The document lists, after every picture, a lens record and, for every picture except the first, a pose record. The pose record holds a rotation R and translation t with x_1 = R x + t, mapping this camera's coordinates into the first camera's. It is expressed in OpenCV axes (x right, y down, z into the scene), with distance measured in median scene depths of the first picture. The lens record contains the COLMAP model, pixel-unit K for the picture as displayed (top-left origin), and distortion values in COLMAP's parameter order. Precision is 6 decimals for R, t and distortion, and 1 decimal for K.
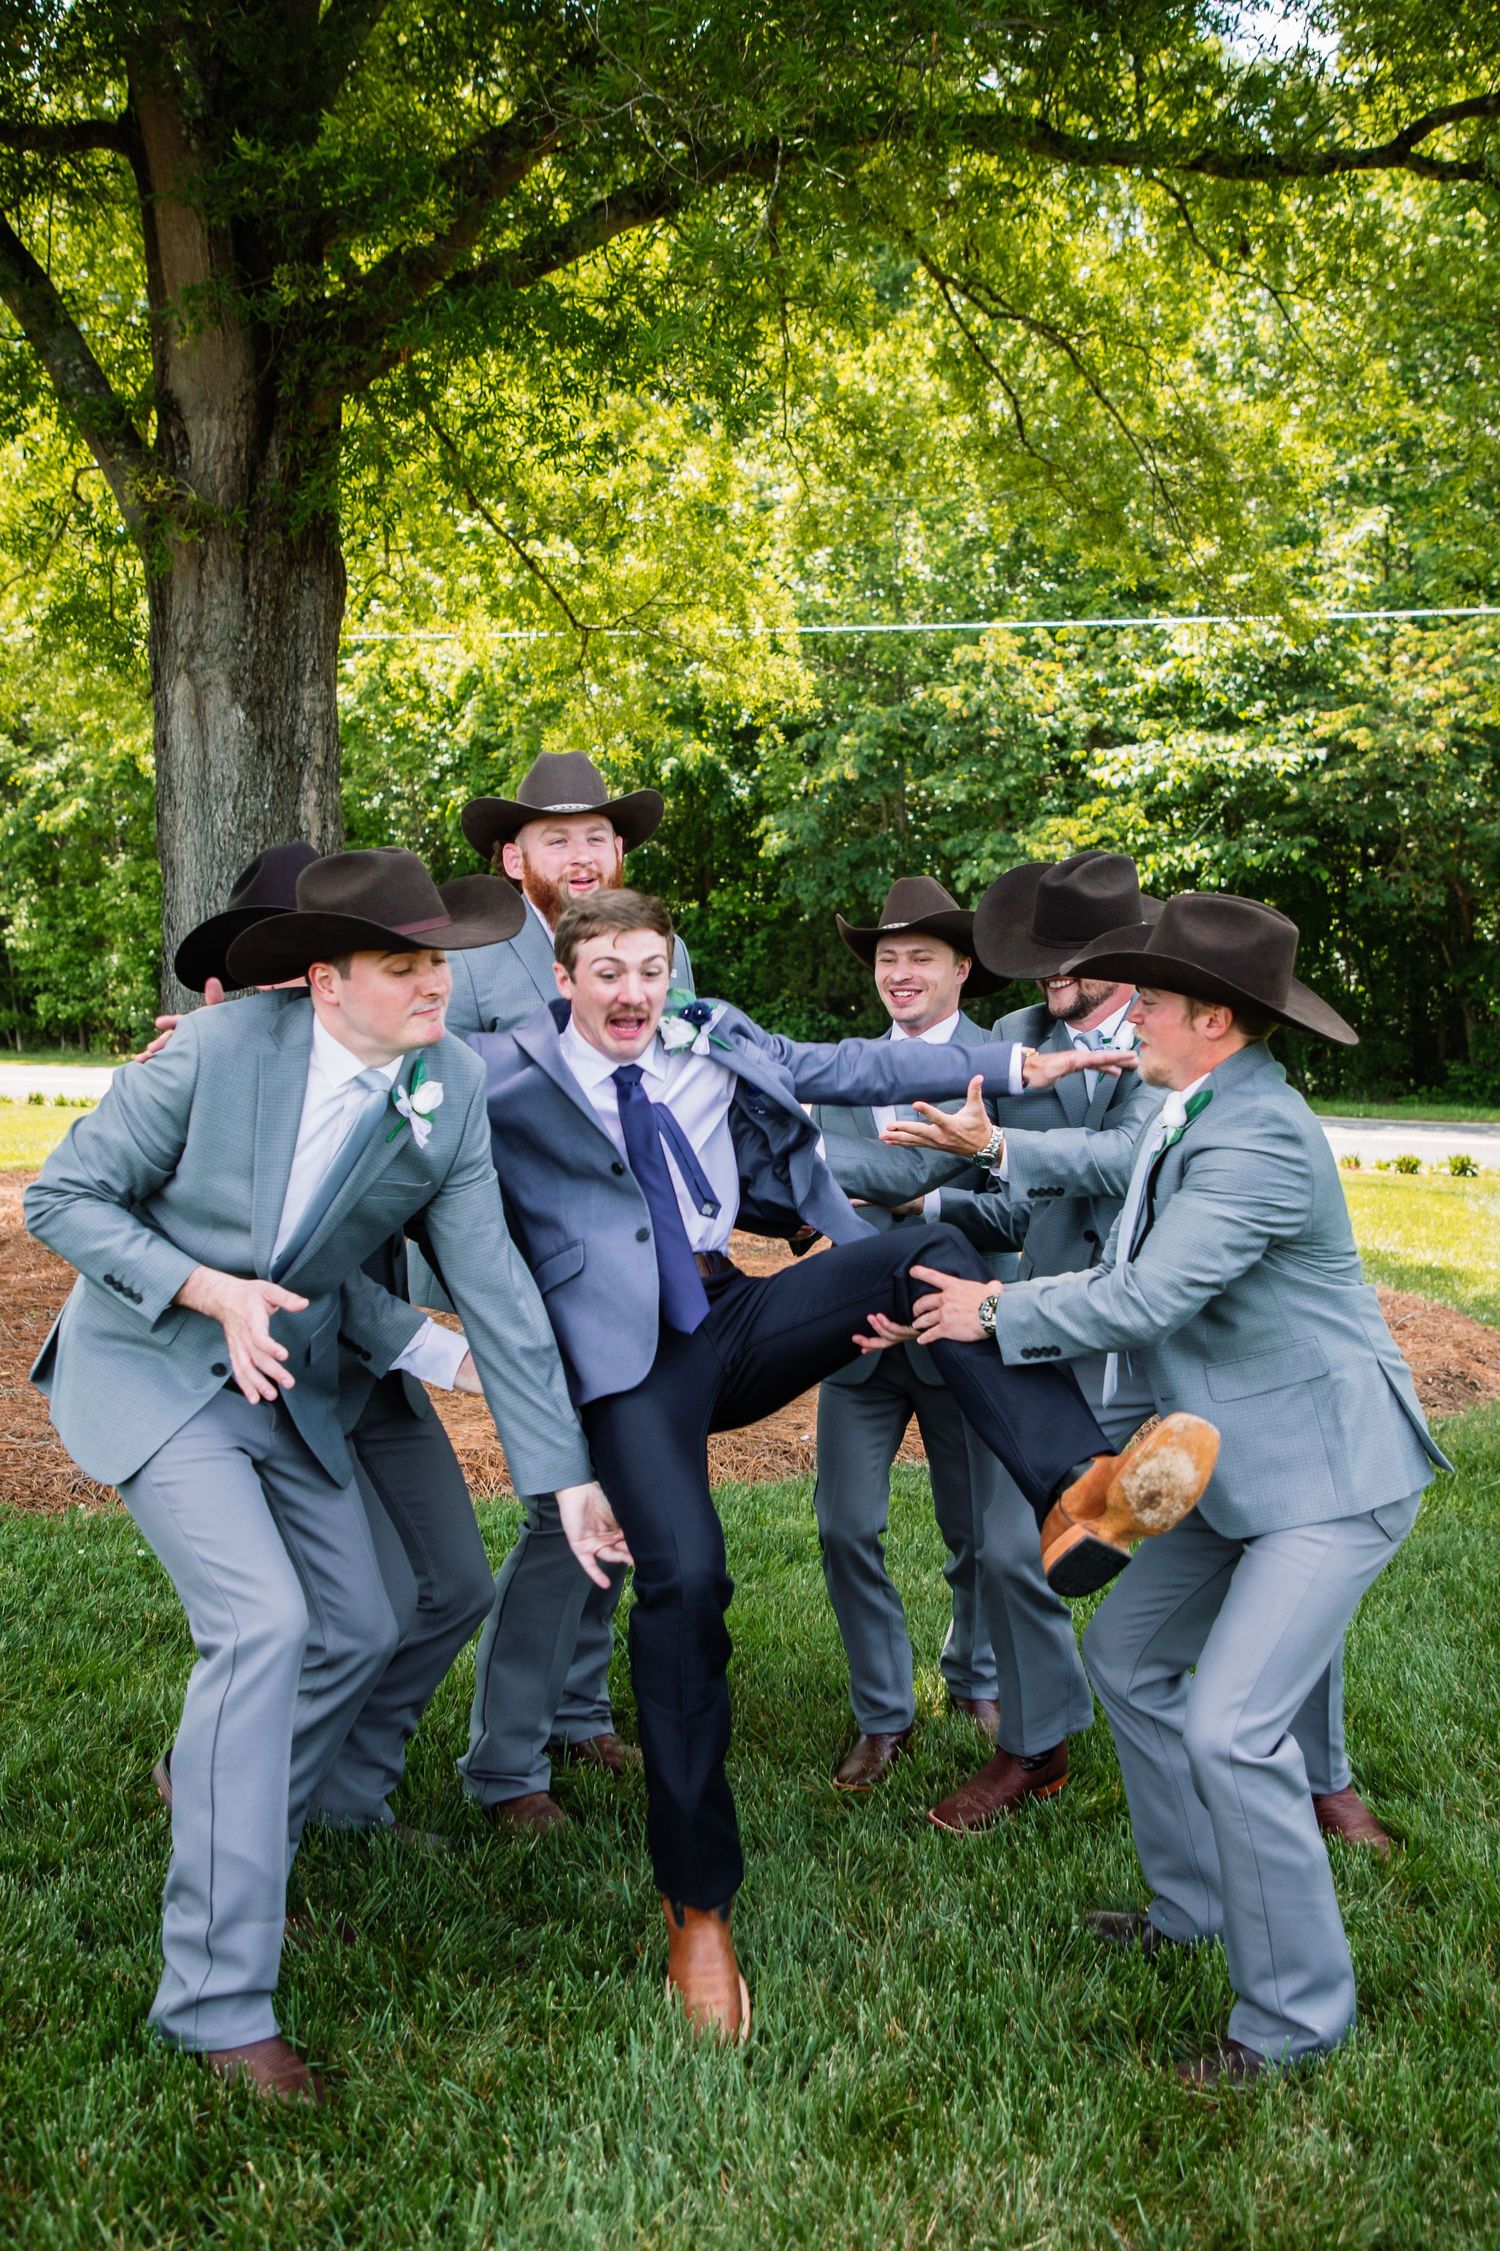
lens RADIAL K [[2436.8, 0, 779.4], [0, 2436.8, 1093.8], [0, 0, 1]] dist [0.042668, 0.019115]
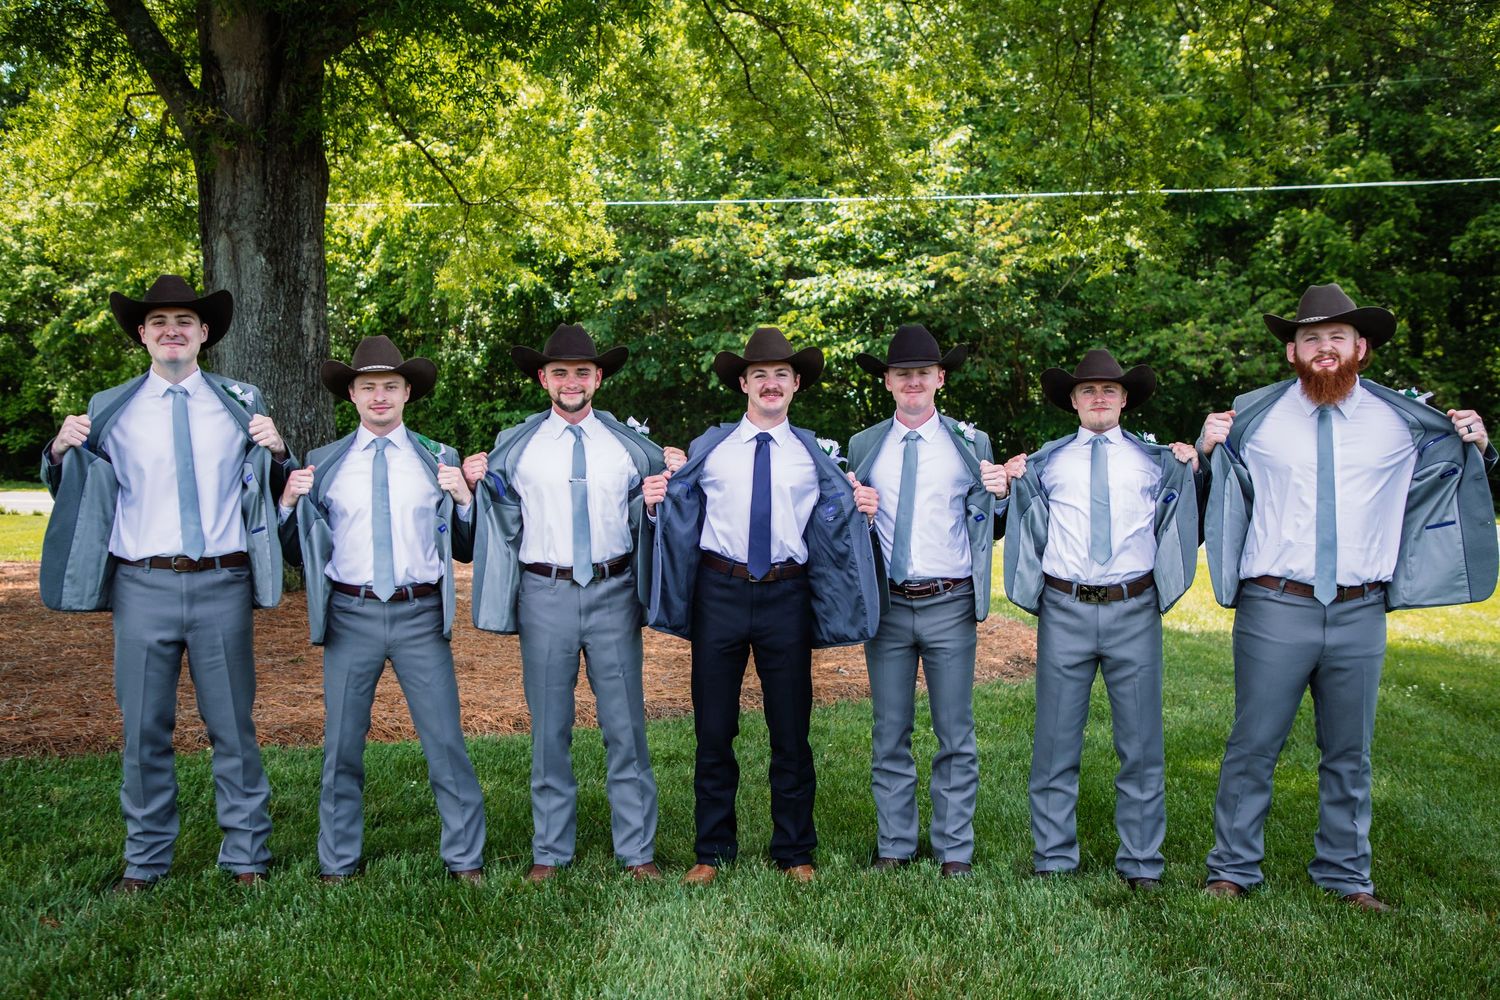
lens RADIAL K [[1652.5, 0, 753.5], [0, 1652.5, 497.8], [0, 0, 1]] dist [0.073542, 0.038961]
pose [[0.993524, -0.013533, 0.112812, -0.014816], [0.014283, 0.999881, -0.005850, 0.003964], [-0.112720, 0.007424, 0.993599, -0.046957]]
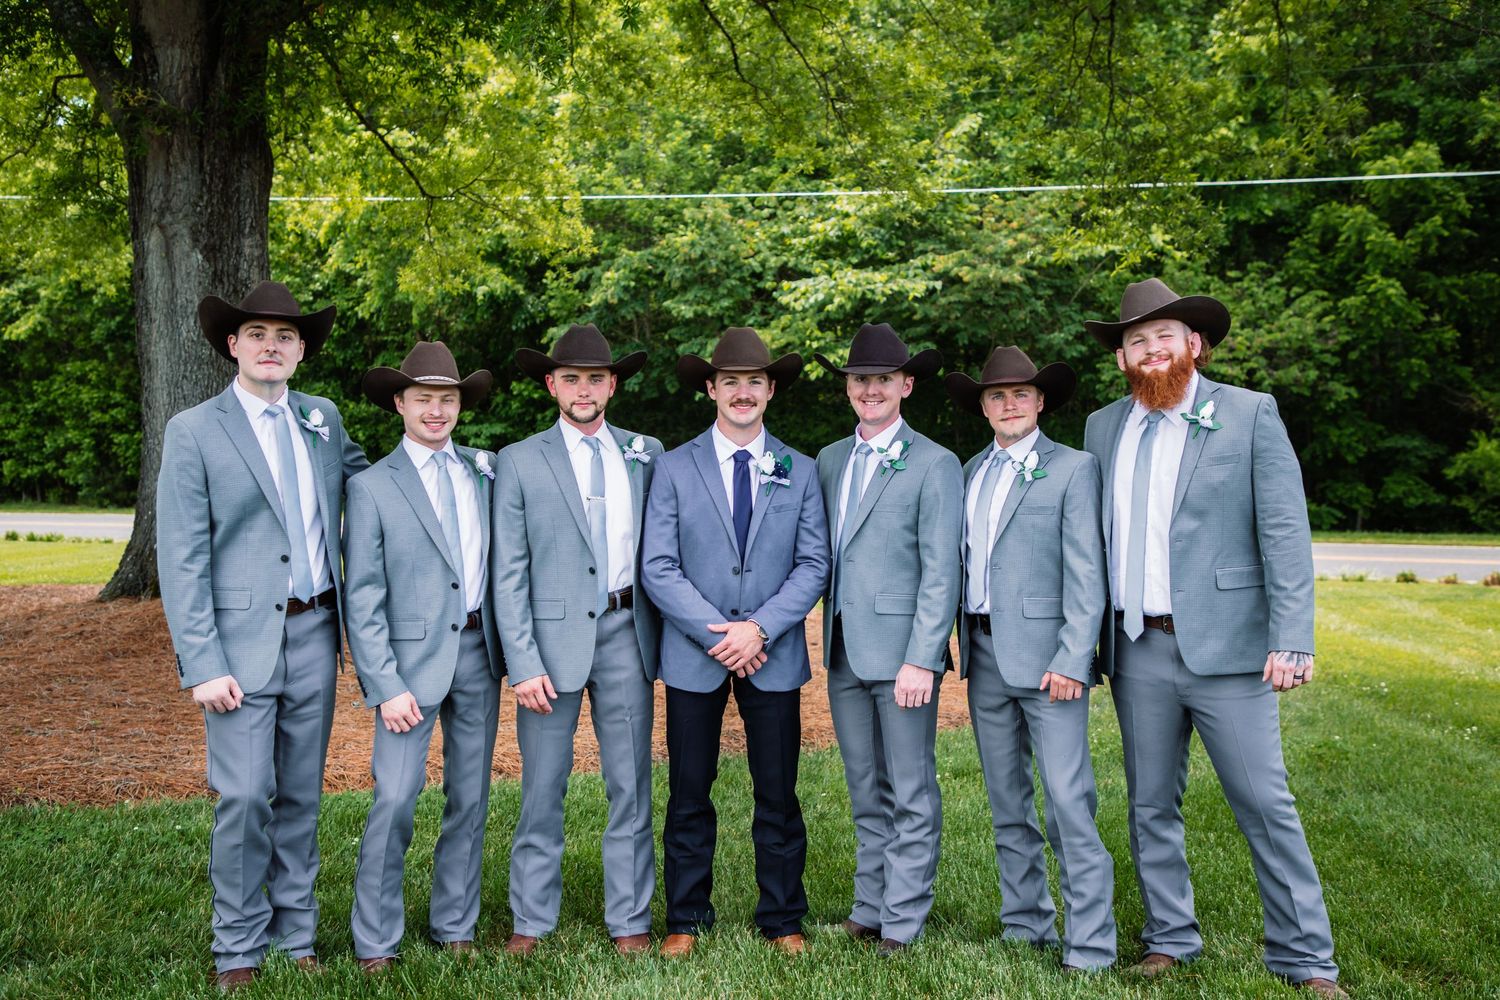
lens RADIAL K [[1776.2, 0, 750.0], [0, 1776.2, 500.0], [0, 0, 1]] dist [0.108590, -0.004539]
pose [[0.993320, -0.012897, 0.114666, -0.011792], [0.014813, 0.999764, -0.015879, 0.003665], [-0.114434, 0.017471, 0.993277, -0.035114]]
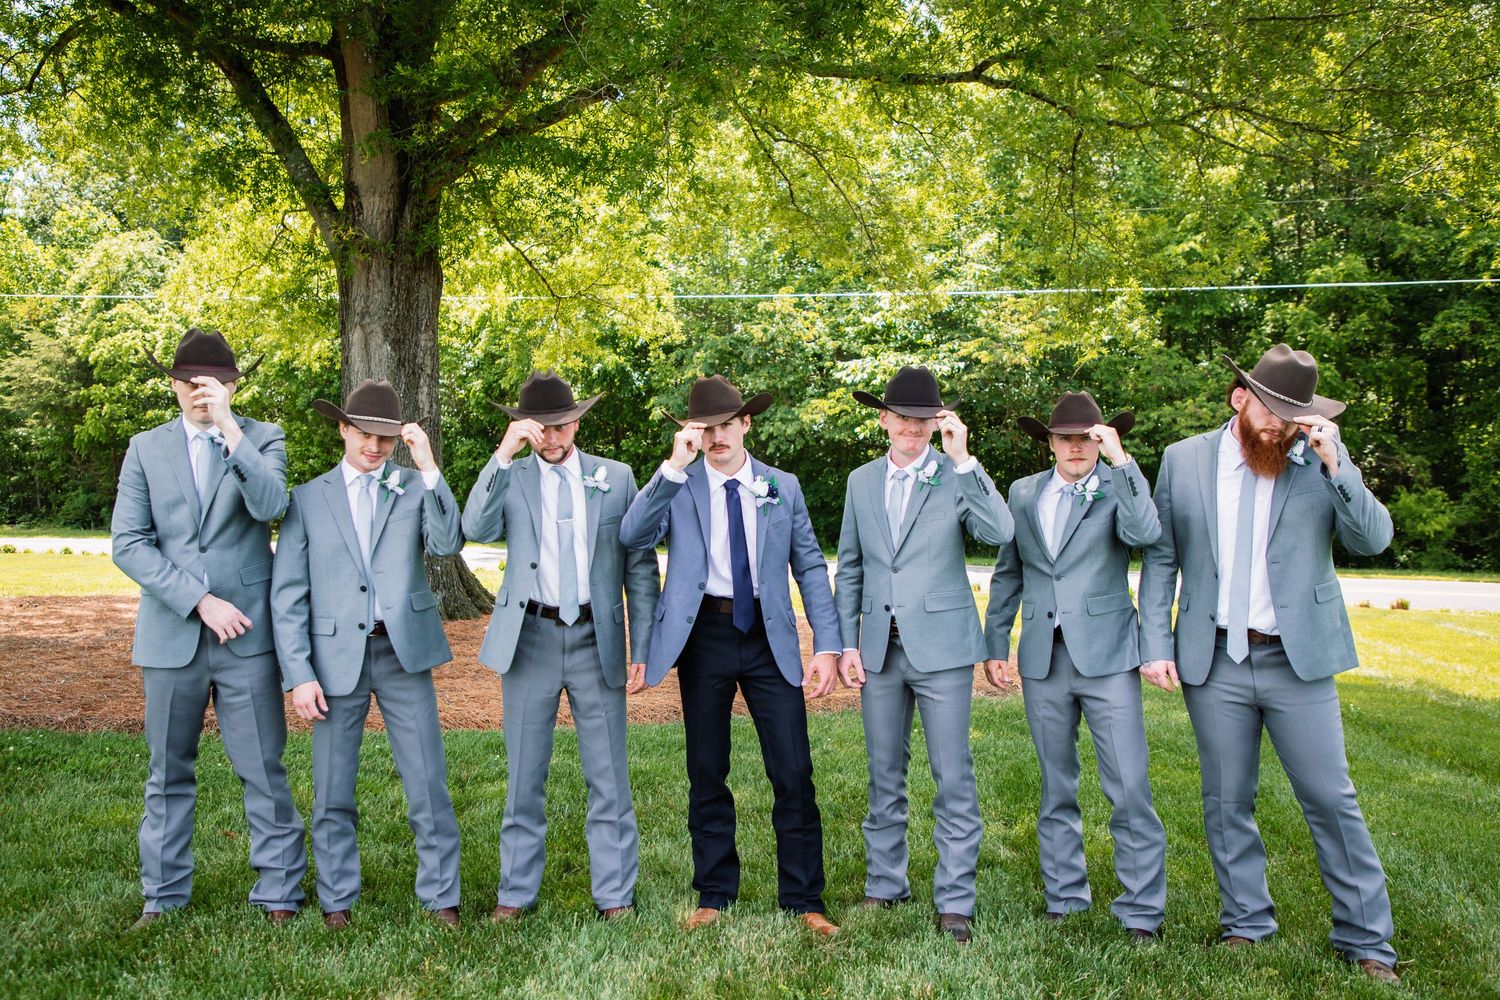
lens RADIAL K [[1523.4, 0, 750.0], [0, 1523.4, 500.0], [0, 0, 1]] dist [0.040335, 0.026130]
pose [[0.997980, -0.000044, 0.063523, -0.005817], [0.002812, 0.999050, -0.043484, 0.009035], [-0.063461, 0.043575, 0.997033, -0.106393]]
